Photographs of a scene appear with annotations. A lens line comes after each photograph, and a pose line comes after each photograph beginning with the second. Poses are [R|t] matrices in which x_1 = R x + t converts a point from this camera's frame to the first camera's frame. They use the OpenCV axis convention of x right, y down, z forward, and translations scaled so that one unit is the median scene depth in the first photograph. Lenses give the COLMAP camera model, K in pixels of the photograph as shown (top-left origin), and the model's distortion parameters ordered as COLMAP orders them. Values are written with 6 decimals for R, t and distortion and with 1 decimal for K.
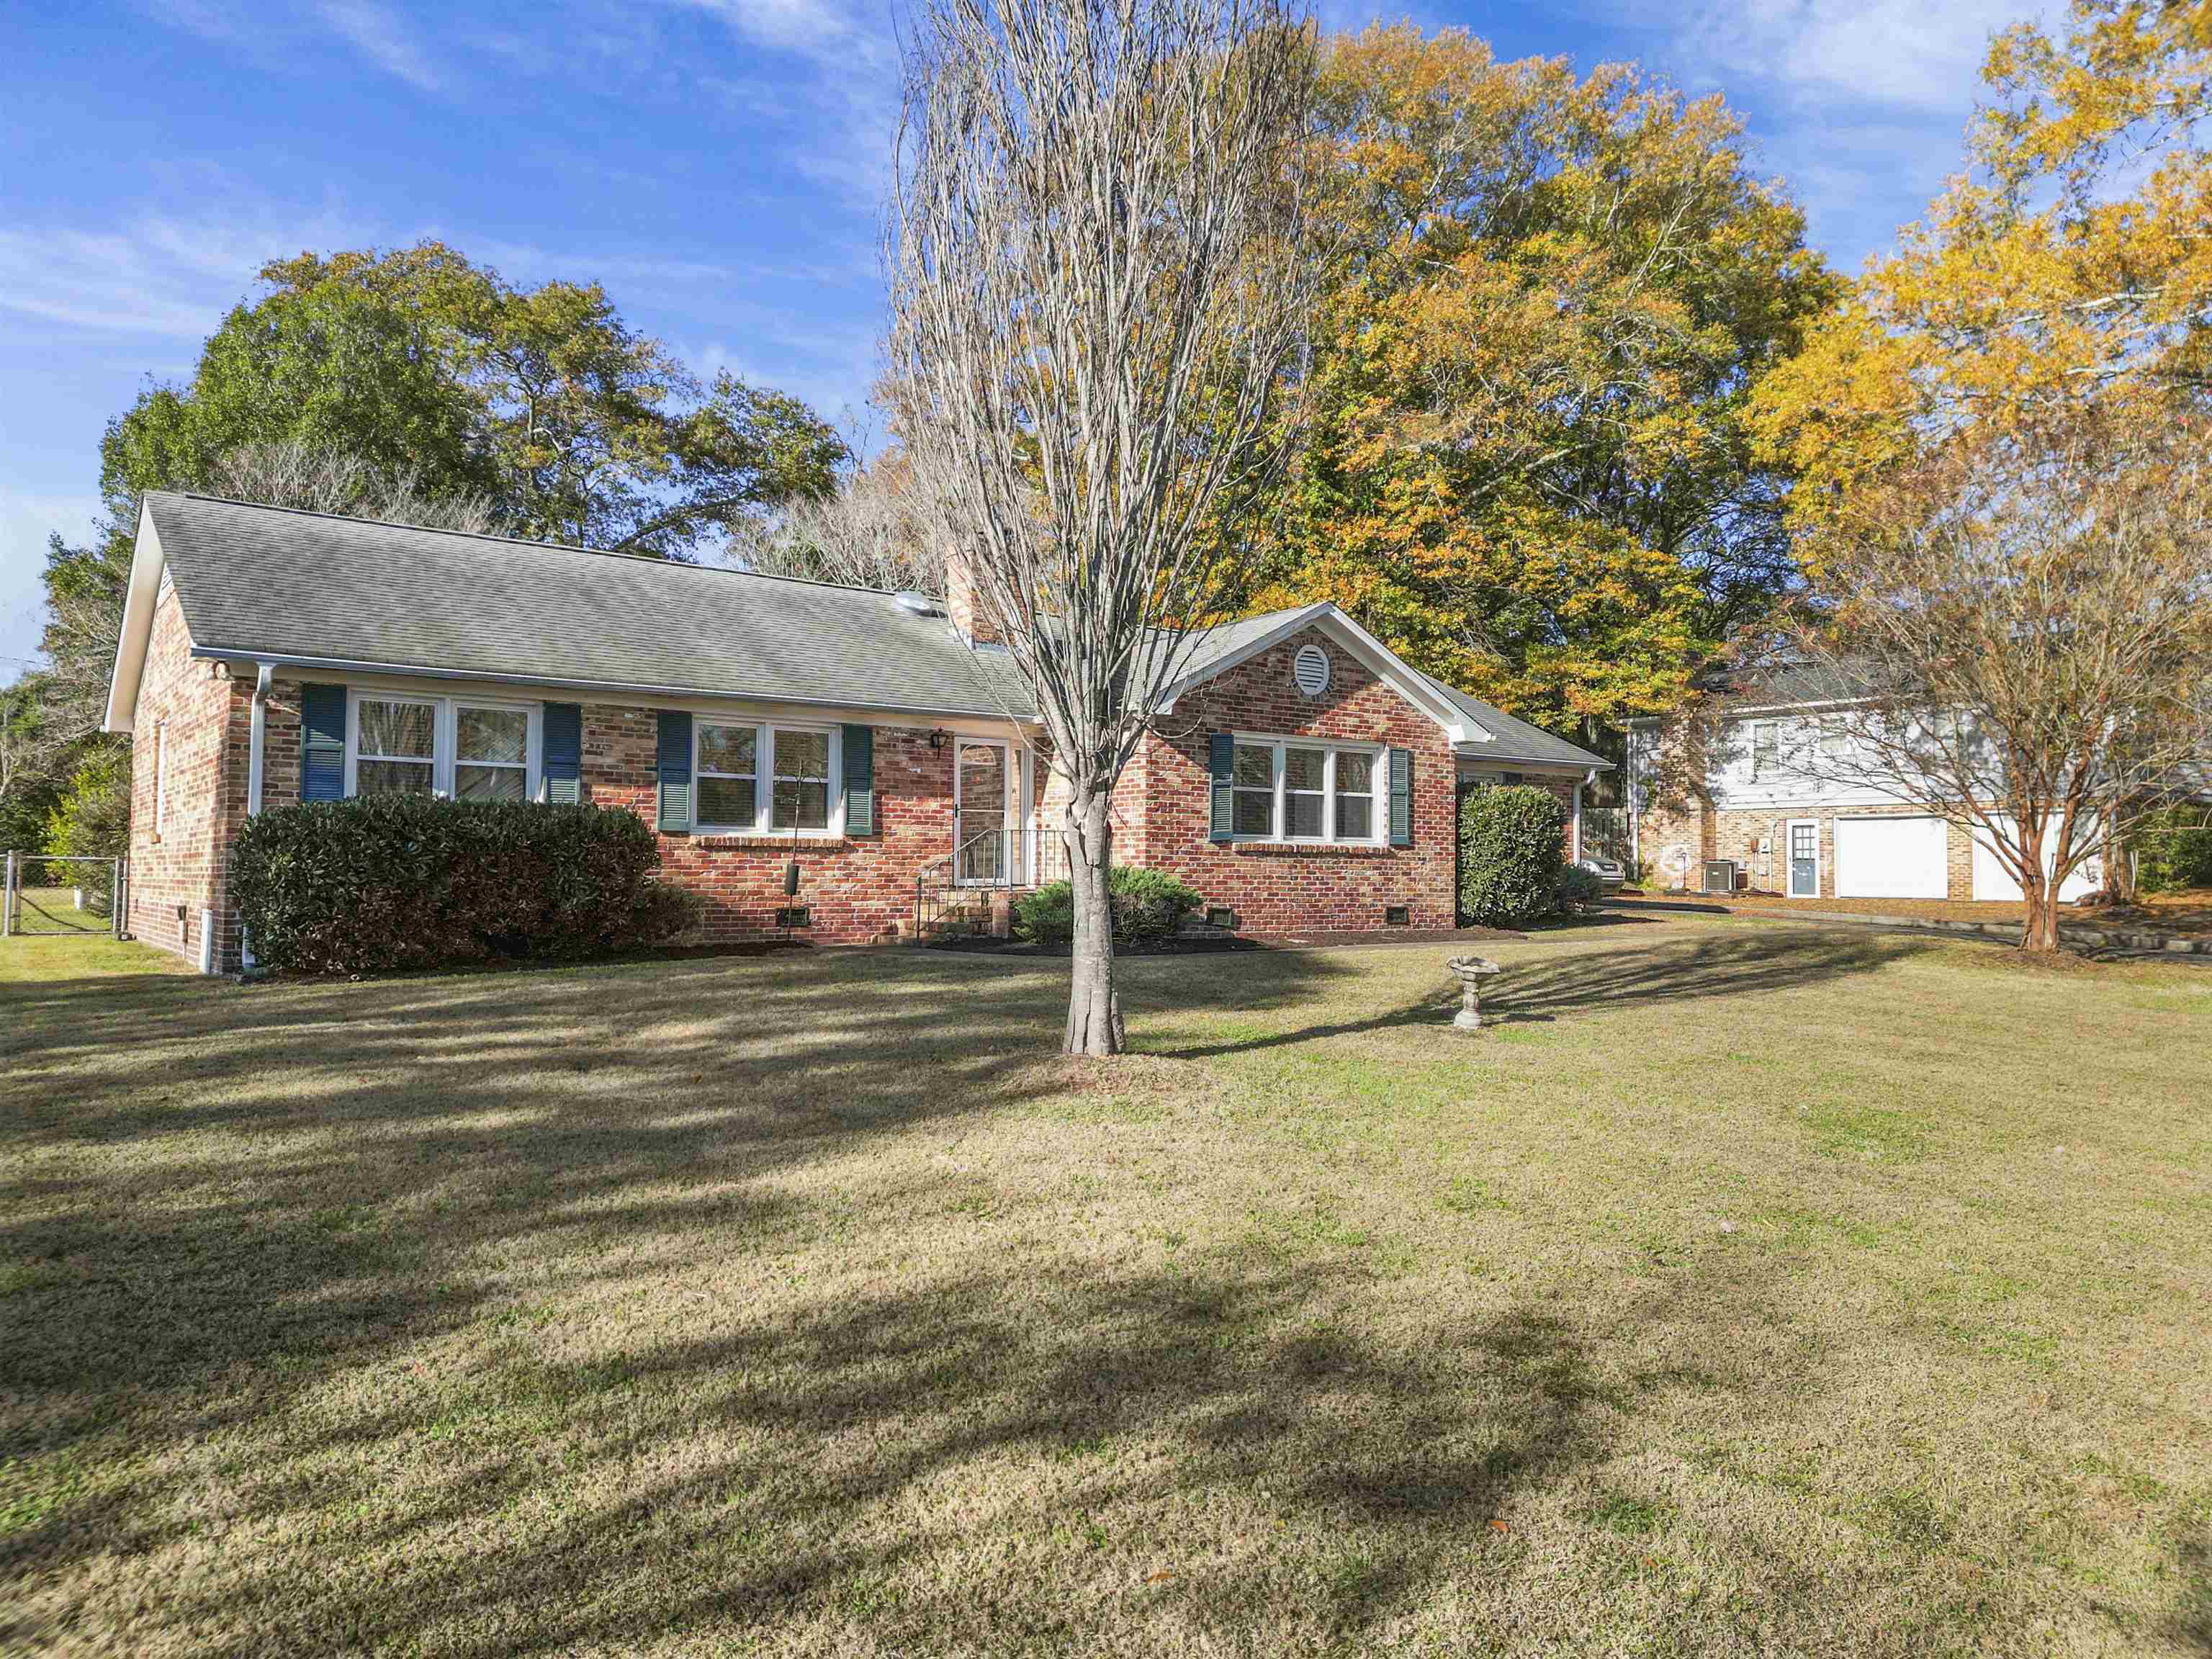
lens RADIAL K [[1551.9, 0, 1106.0], [0, 1551.9, 829.5], [0, 0, 1]] dist [0.066247, 0.000385]
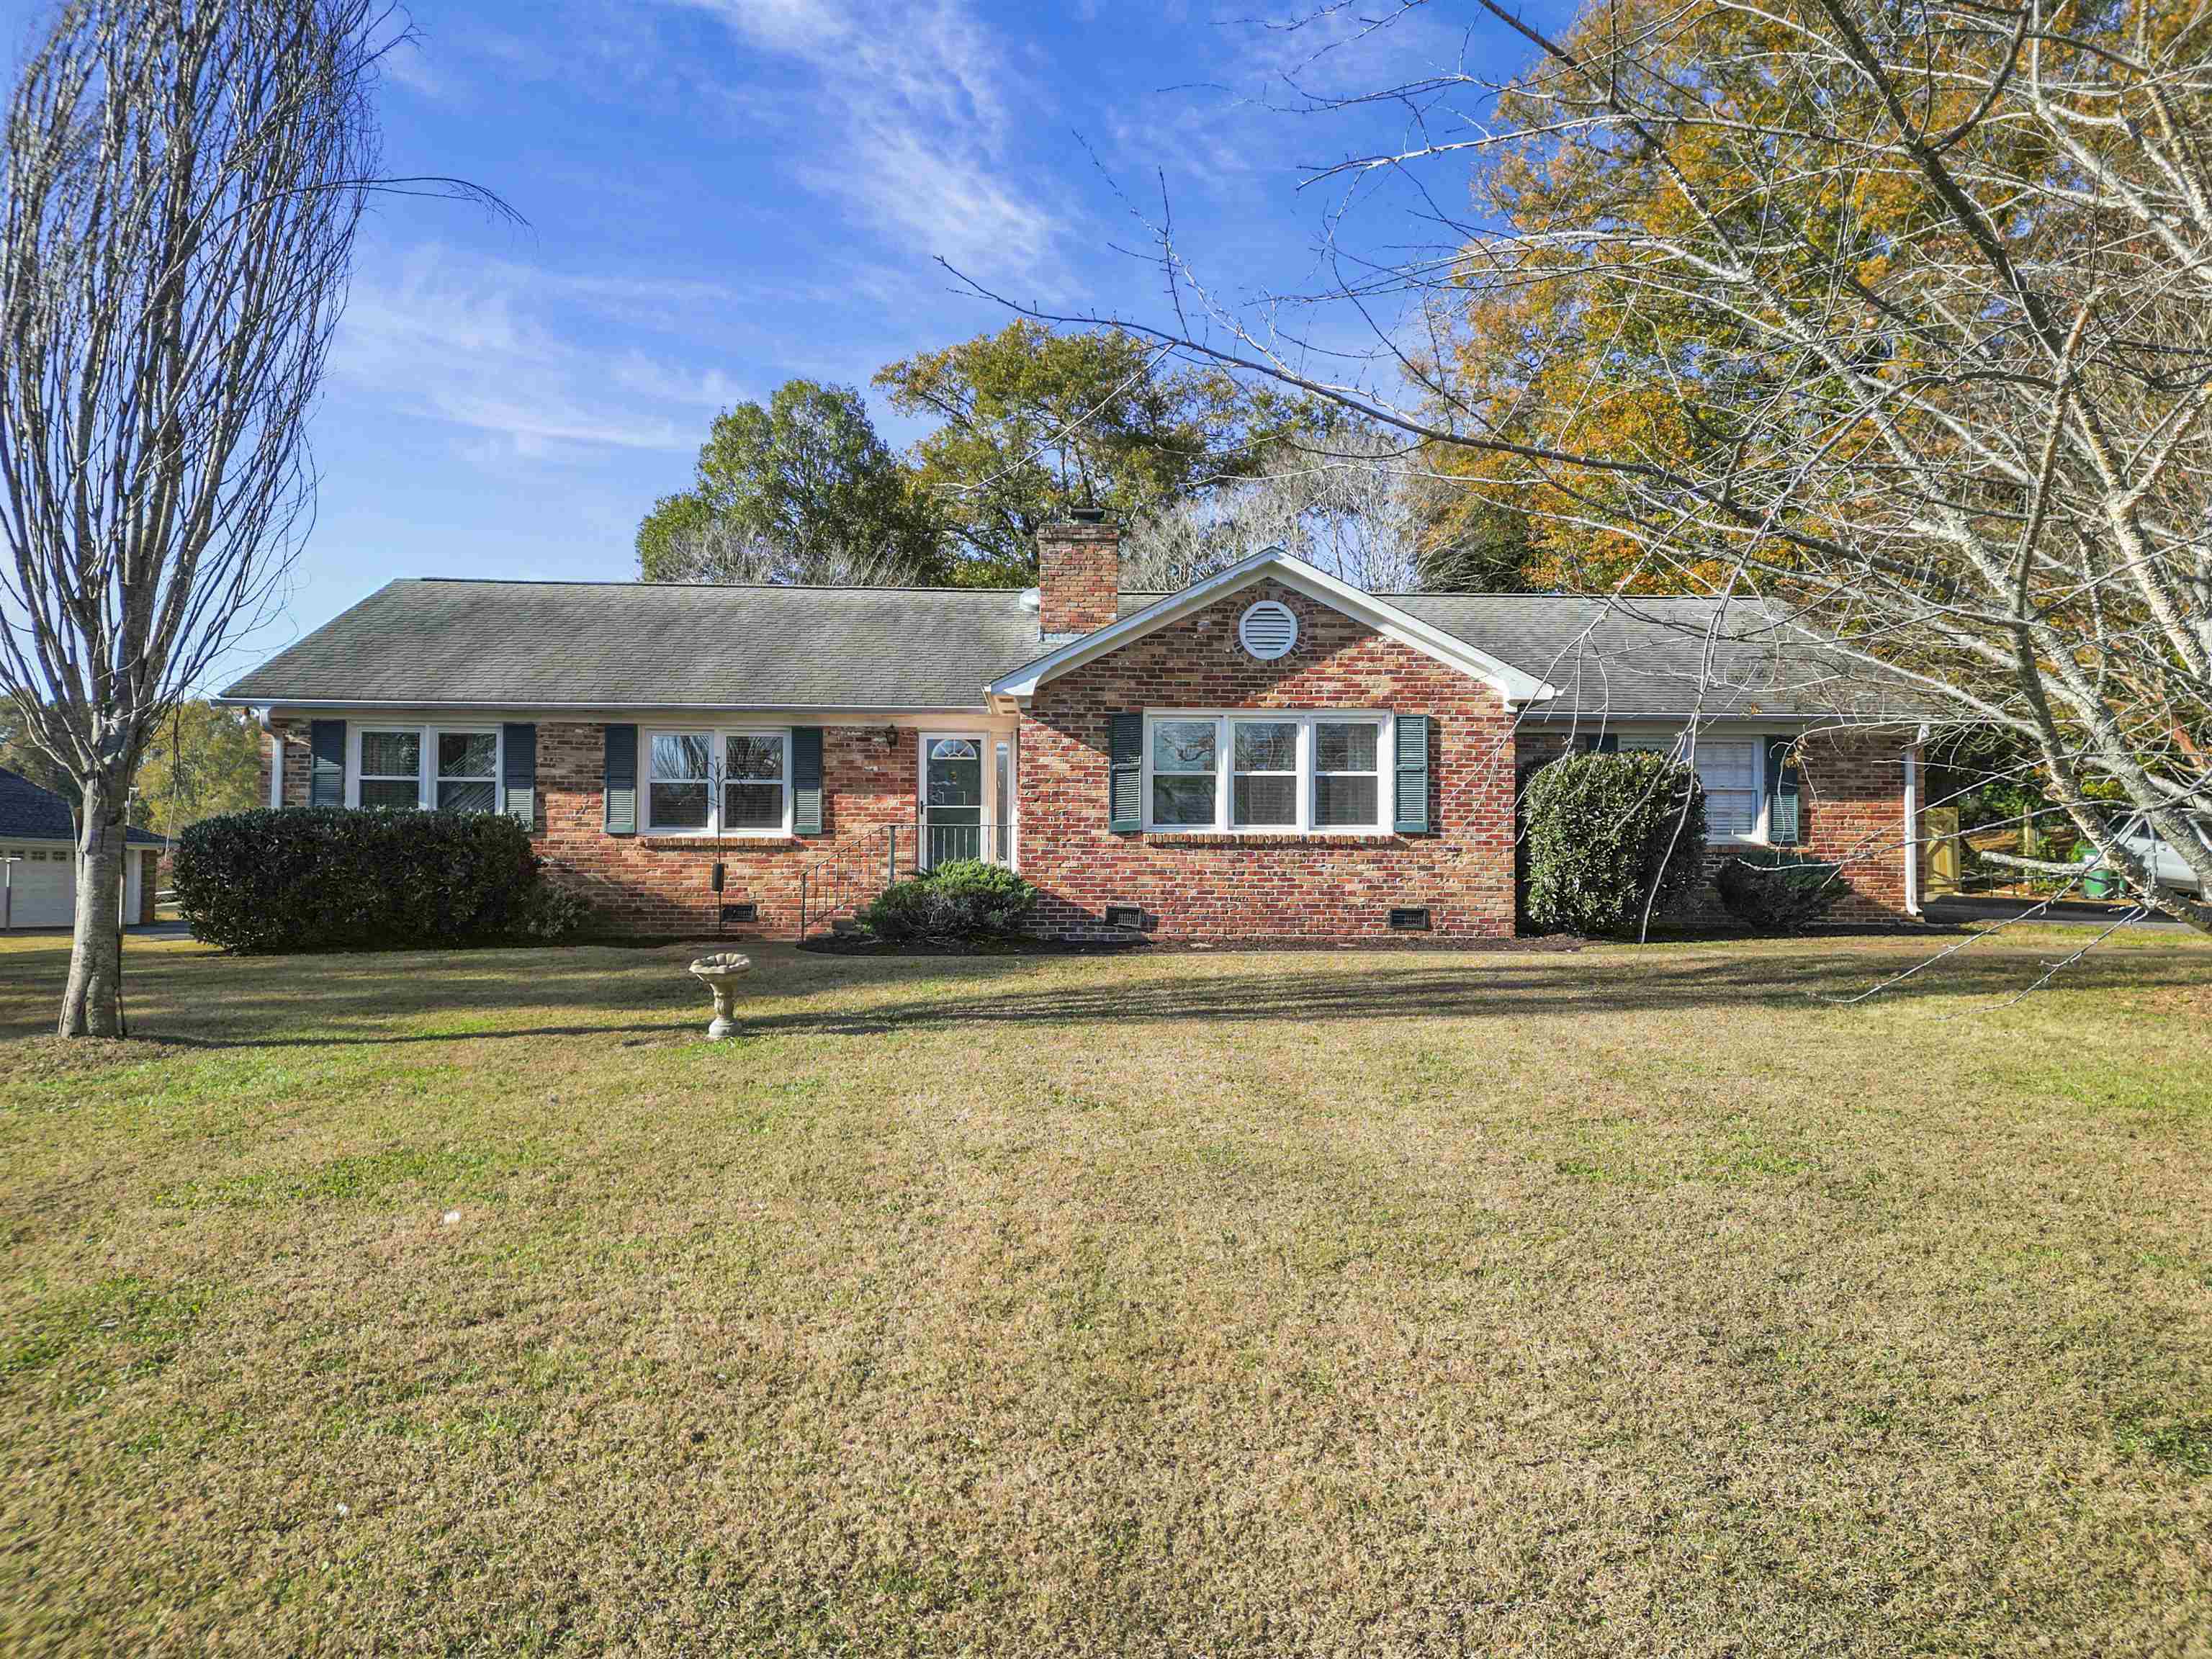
lens RADIAL K [[1551.9, 0, 1106.0], [0, 1551.9, 829.5], [0, 0, 1]] dist [0.066247, 0.000385]
pose [[0.823458, -0.022658, -0.566924, 0.565866], [0.018924, 0.999743, -0.012468, 0.016743], [0.567061, -0.000462, 0.823676, 0.256373]]
